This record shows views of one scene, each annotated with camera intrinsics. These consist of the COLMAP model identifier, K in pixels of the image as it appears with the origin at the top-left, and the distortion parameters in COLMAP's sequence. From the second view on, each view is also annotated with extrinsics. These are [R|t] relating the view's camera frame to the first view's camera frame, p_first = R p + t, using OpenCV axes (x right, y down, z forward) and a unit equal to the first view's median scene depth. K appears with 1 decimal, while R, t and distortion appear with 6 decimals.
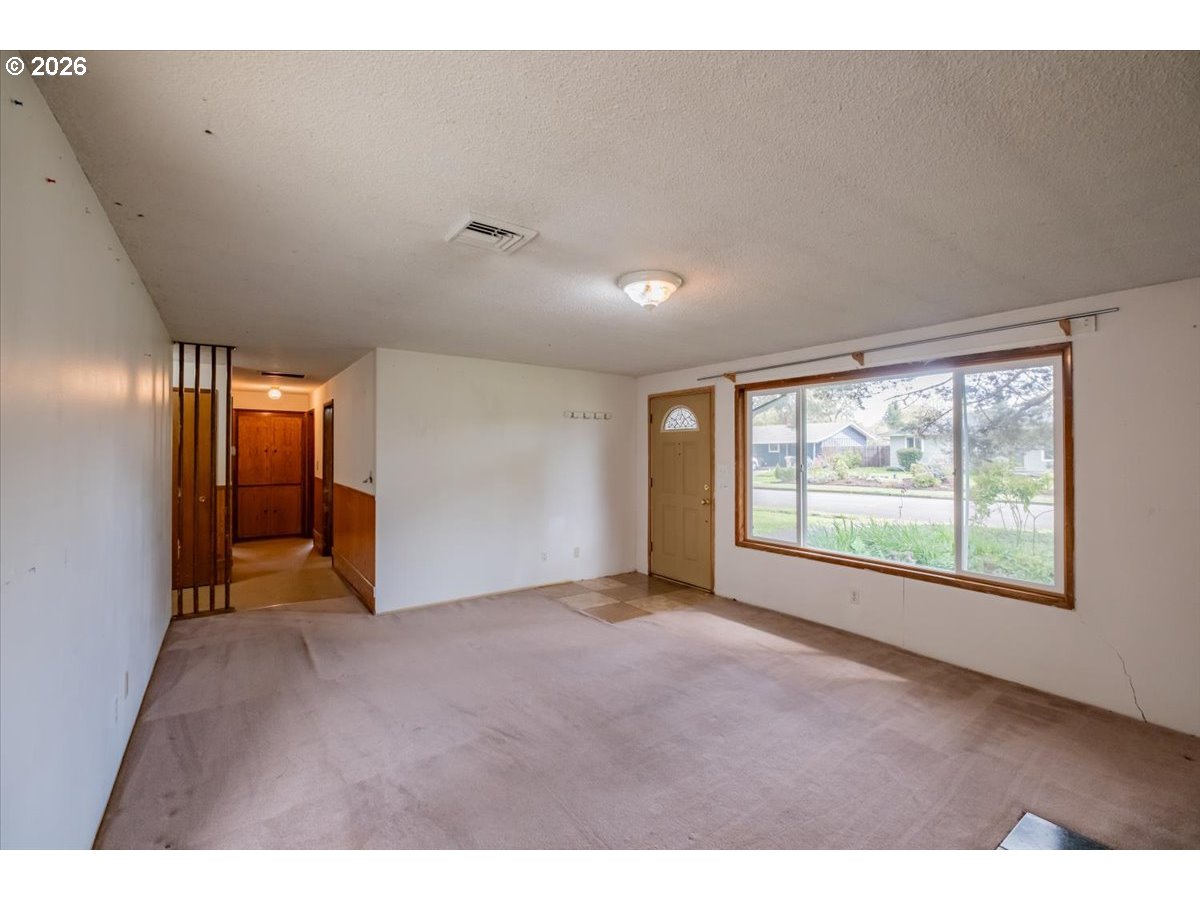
lens RADIAL K [[520.0, 0, 603.5], [0, 520.0, 450.3], [0, 0, 1]] dist [-0.003513, -0.000516]
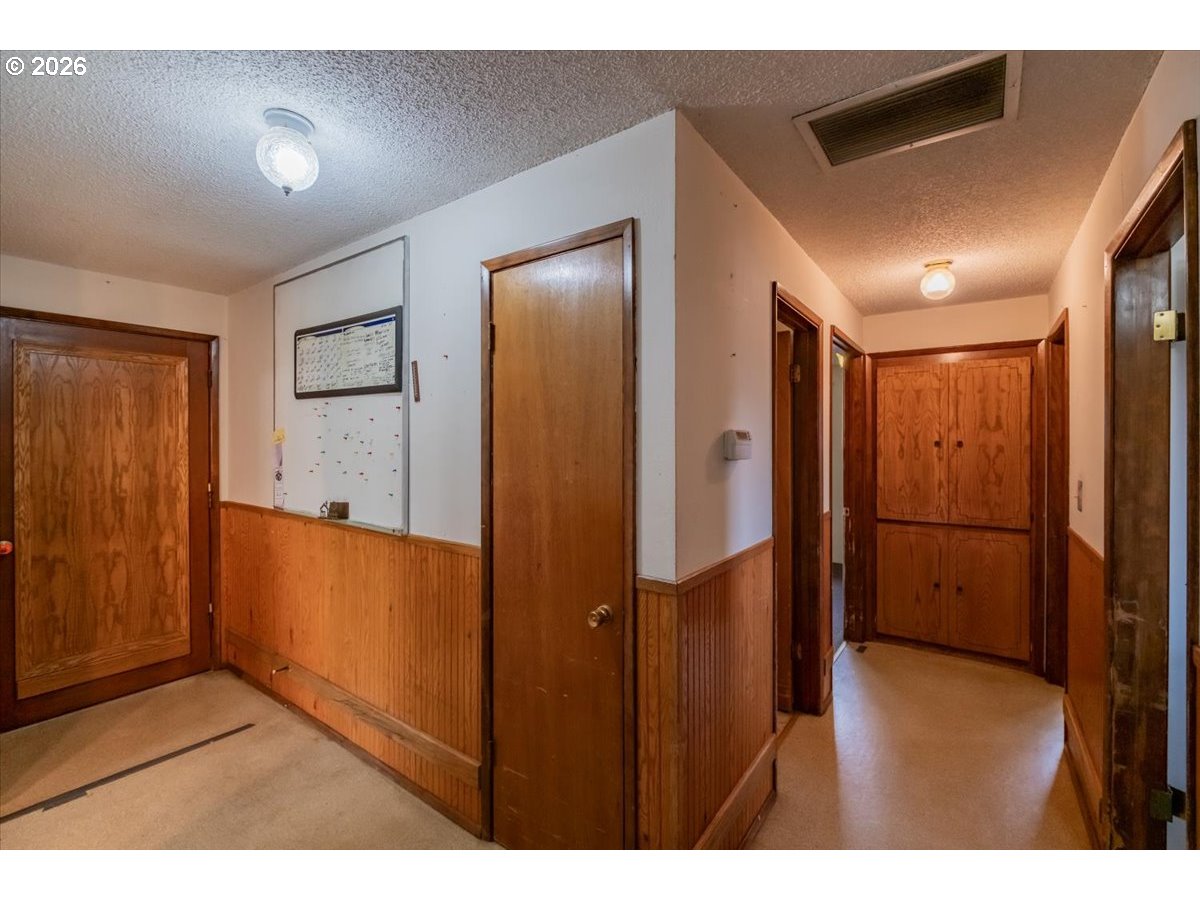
lens RADIAL K [[520.0, 0, 601.7], [0, 520.0, 443.1], [0, 0, 1]] dist [-0.003513, -0.000516]
pose [[0.315454, -0.000750, -0.948941, -0.332432], [0.005417, 0.999985, 0.001010, -0.001325], [0.948925, -0.005459, 0.315453, 0.604440]]
